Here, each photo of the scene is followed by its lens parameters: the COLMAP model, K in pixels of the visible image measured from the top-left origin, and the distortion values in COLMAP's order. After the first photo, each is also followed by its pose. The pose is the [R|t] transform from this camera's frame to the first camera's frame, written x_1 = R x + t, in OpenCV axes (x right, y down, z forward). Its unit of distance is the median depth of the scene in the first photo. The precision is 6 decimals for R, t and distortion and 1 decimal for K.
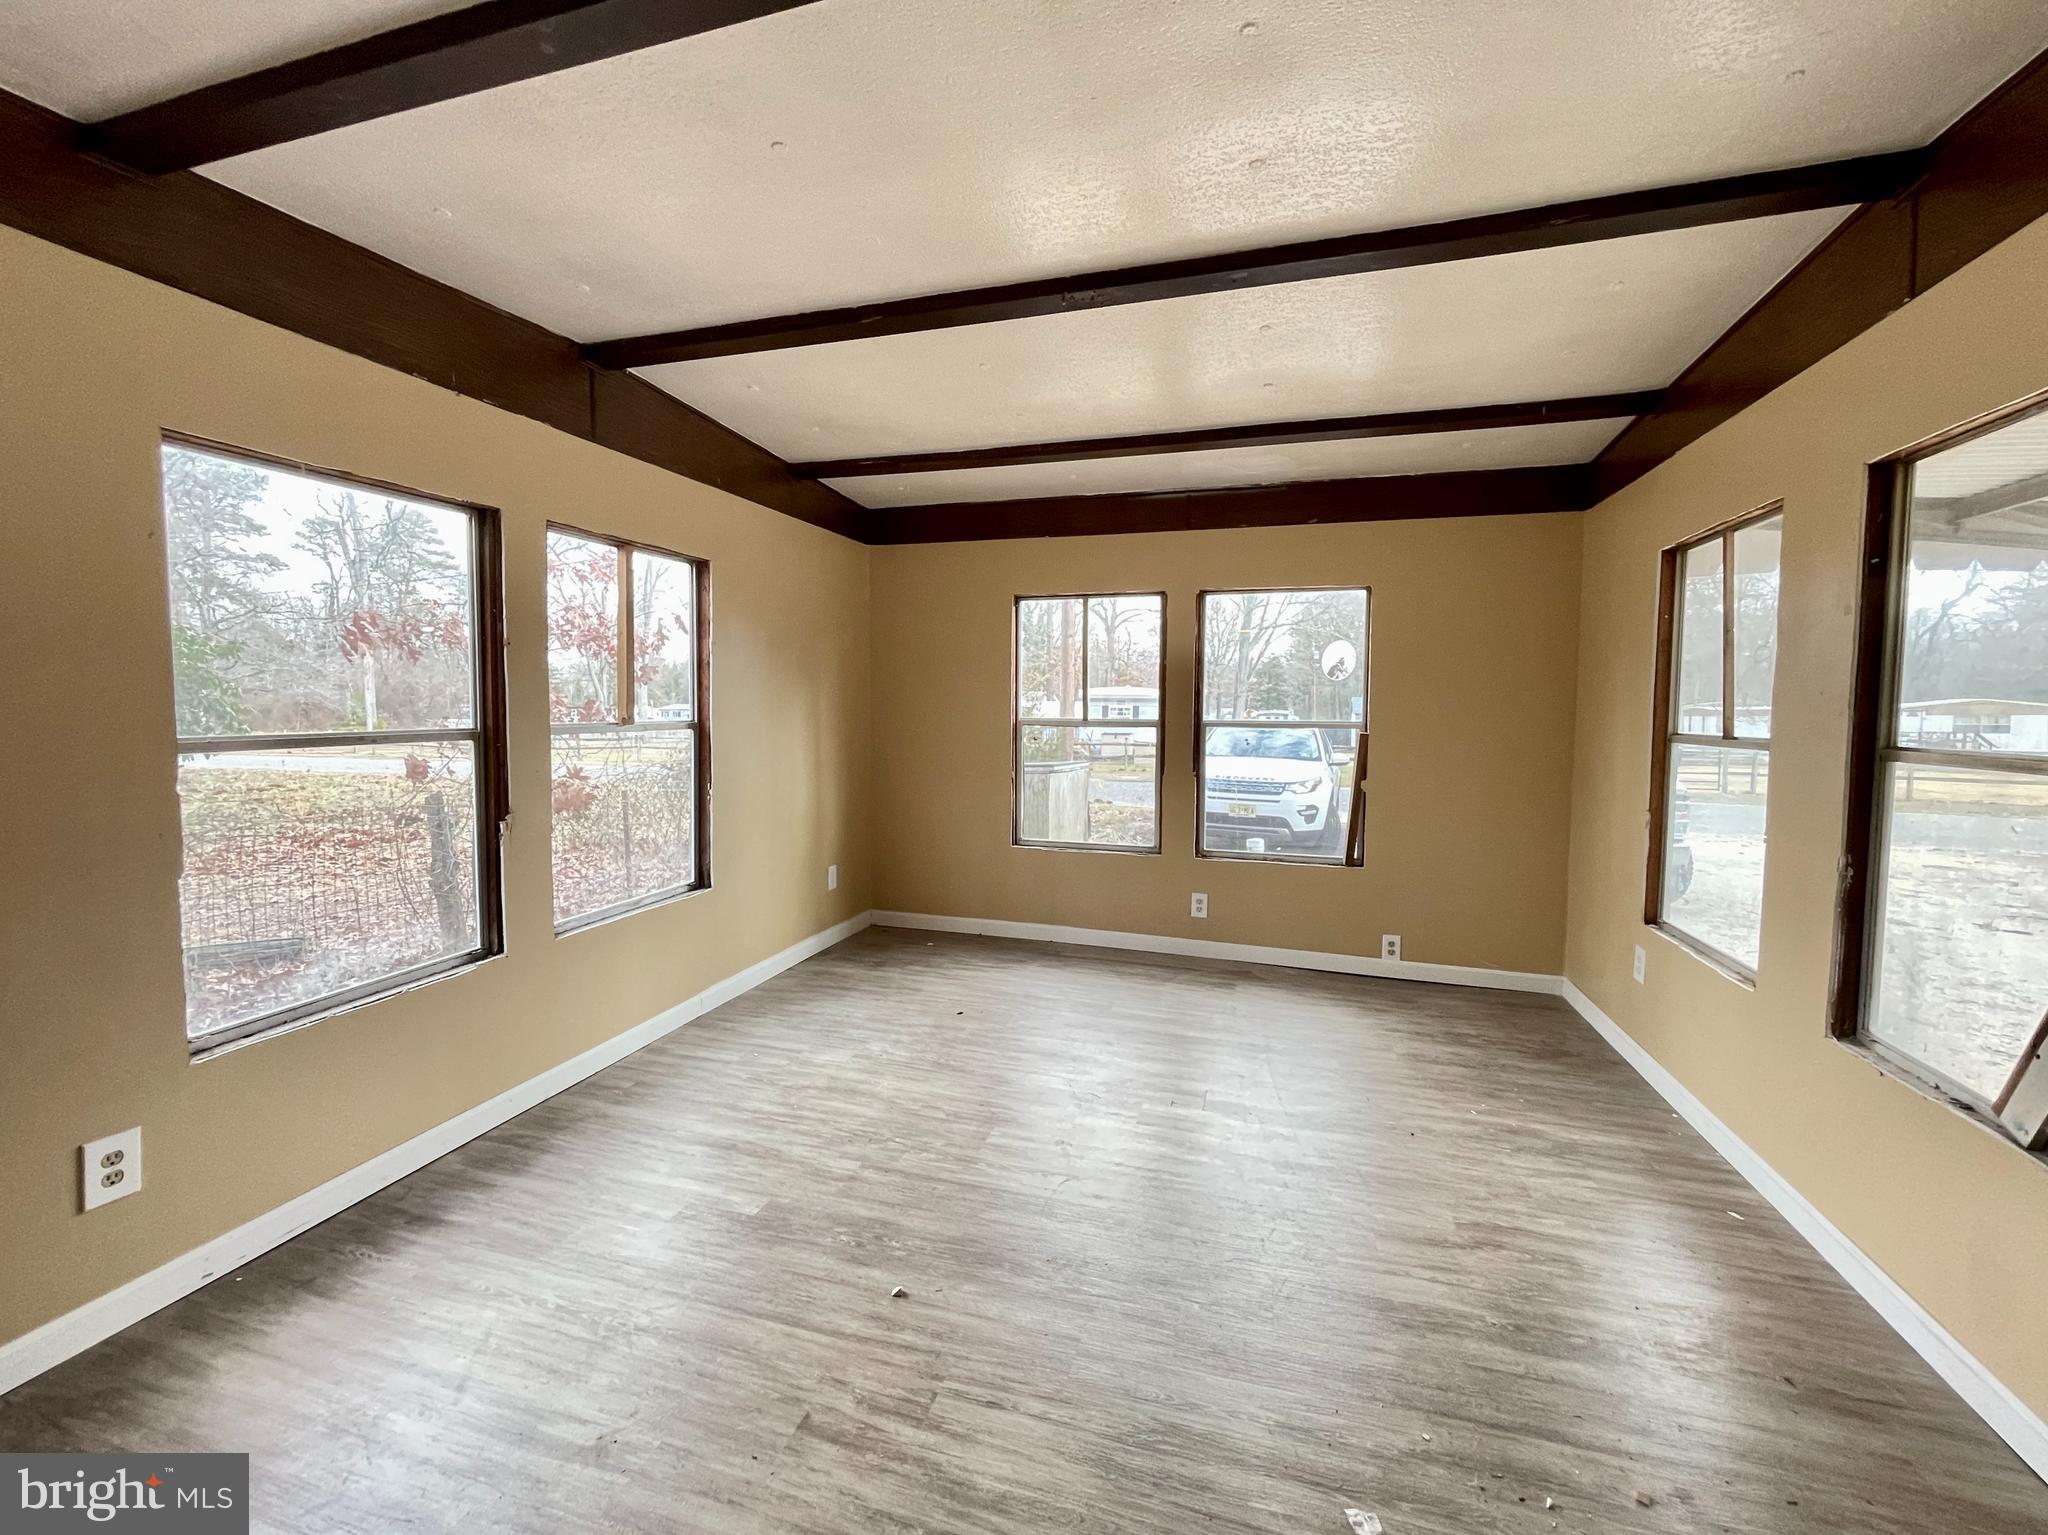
lens RADIAL K [[841.6, 0, 1017.5], [0, 841.6, 763.2], [0, 0, 1]] dist [-0.003799, -0.000277]
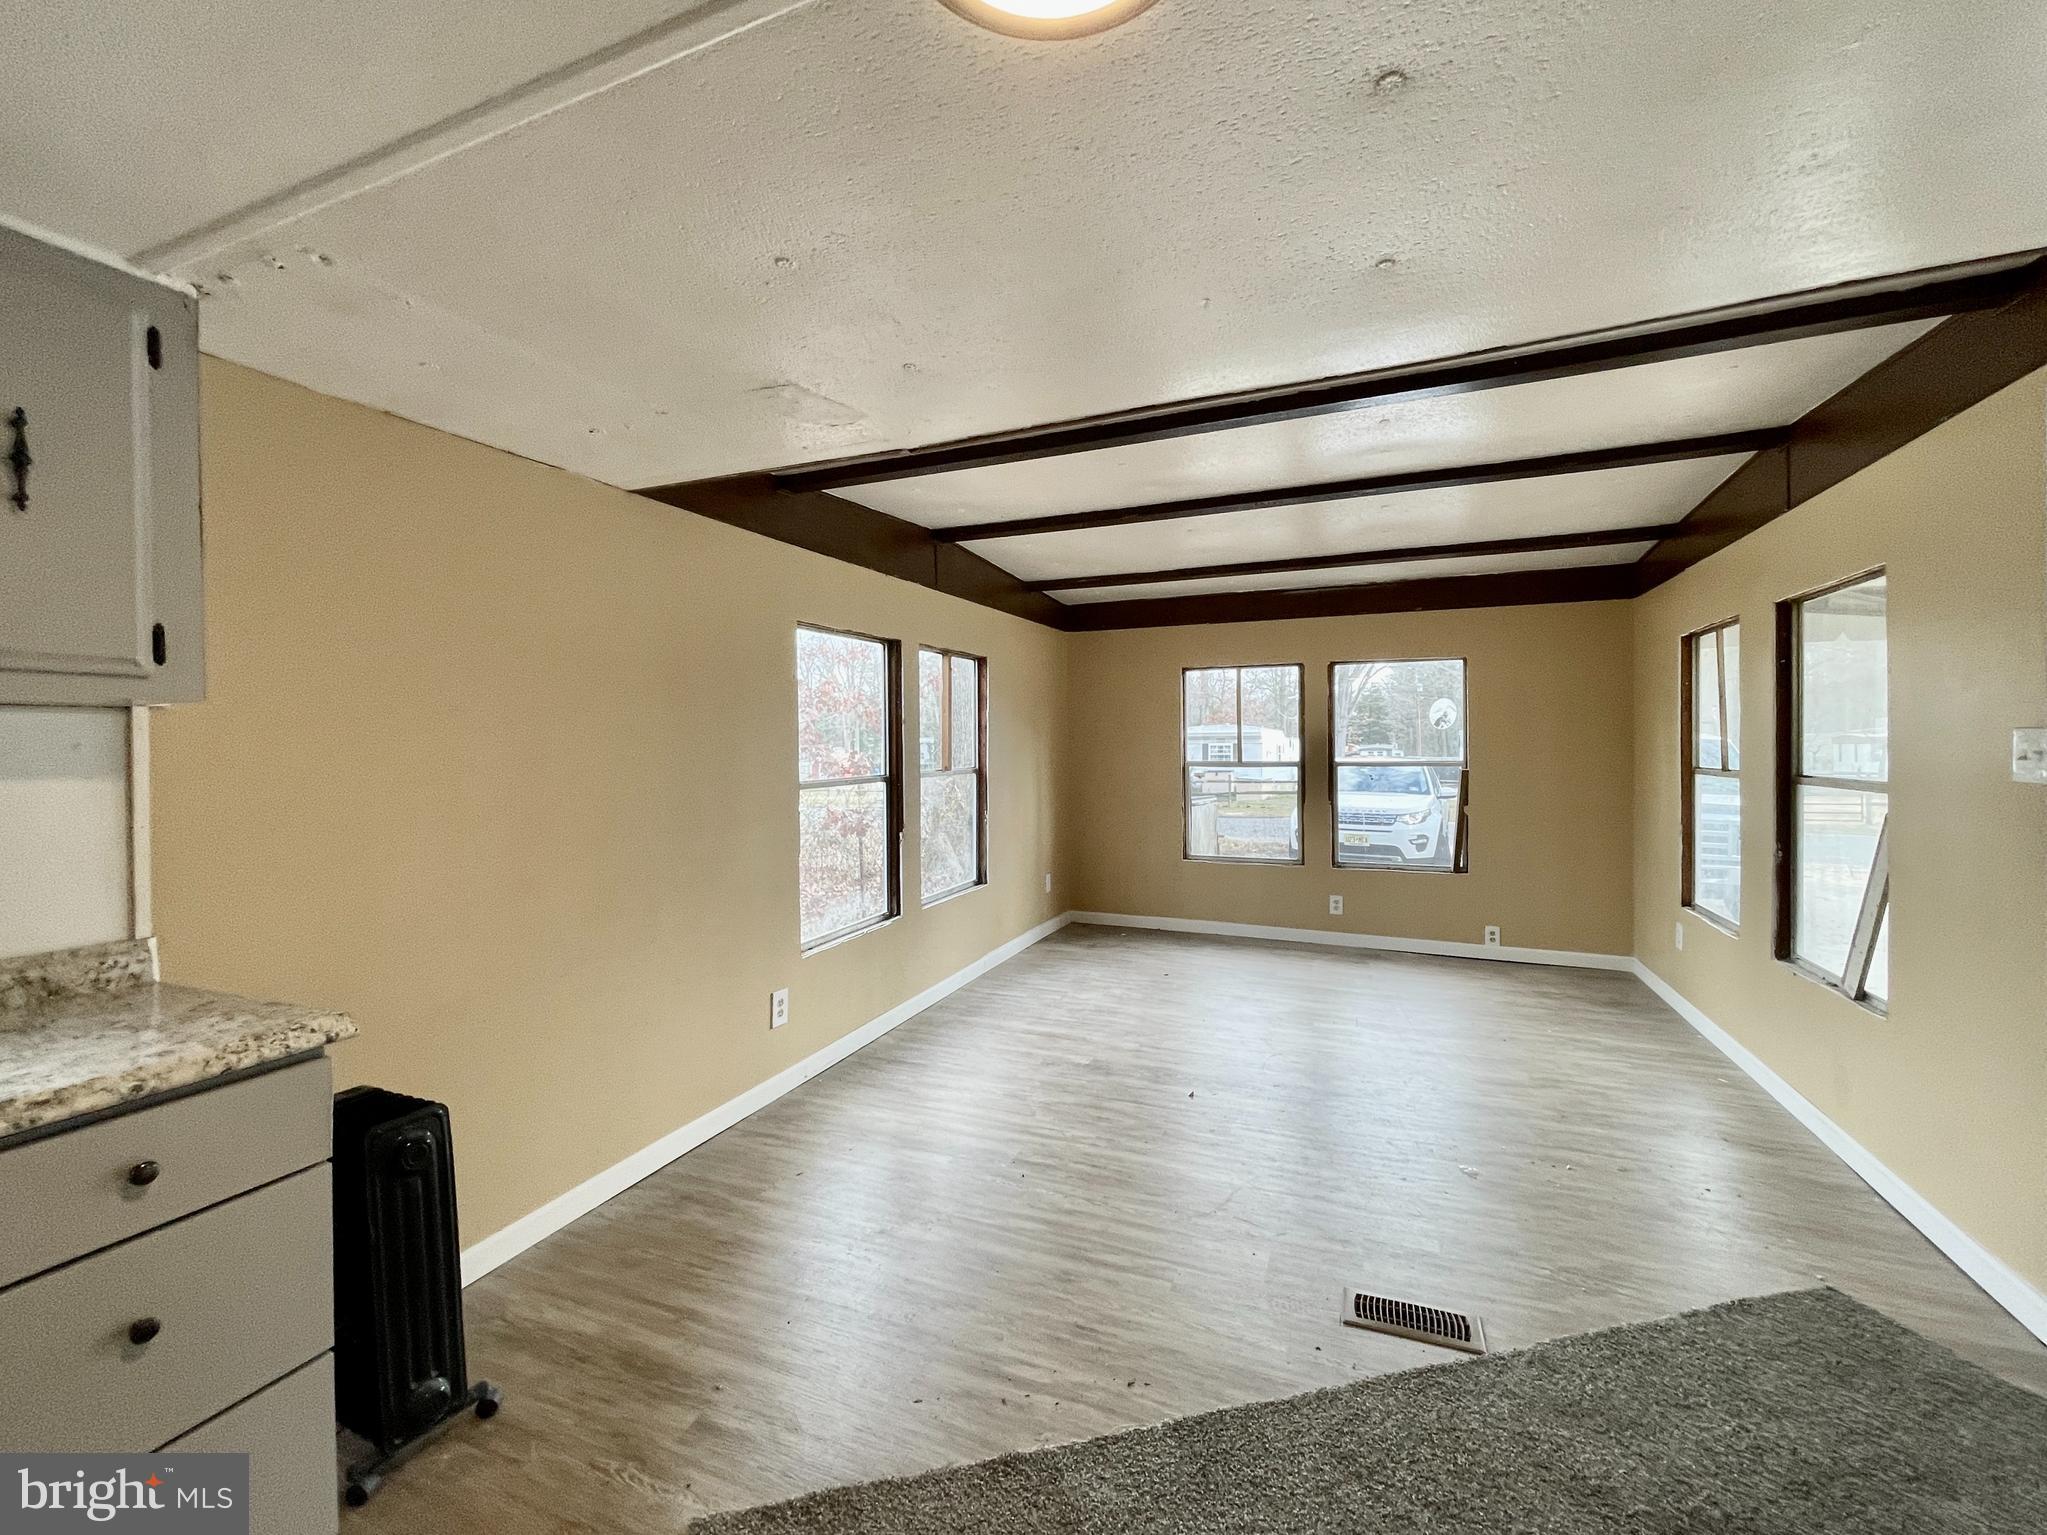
lens RADIAL K [[841.2, 0, 1020.9], [0, 841.2, 761.3], [0, 0, 1]] dist [-0.003799, -0.000277]
pose [[0.994459, -0.014107, -0.104173, -0.186966], [0.009024, 0.998753, -0.049110, 0.012488], [0.104736, 0.047898, 0.993346, -0.502179]]
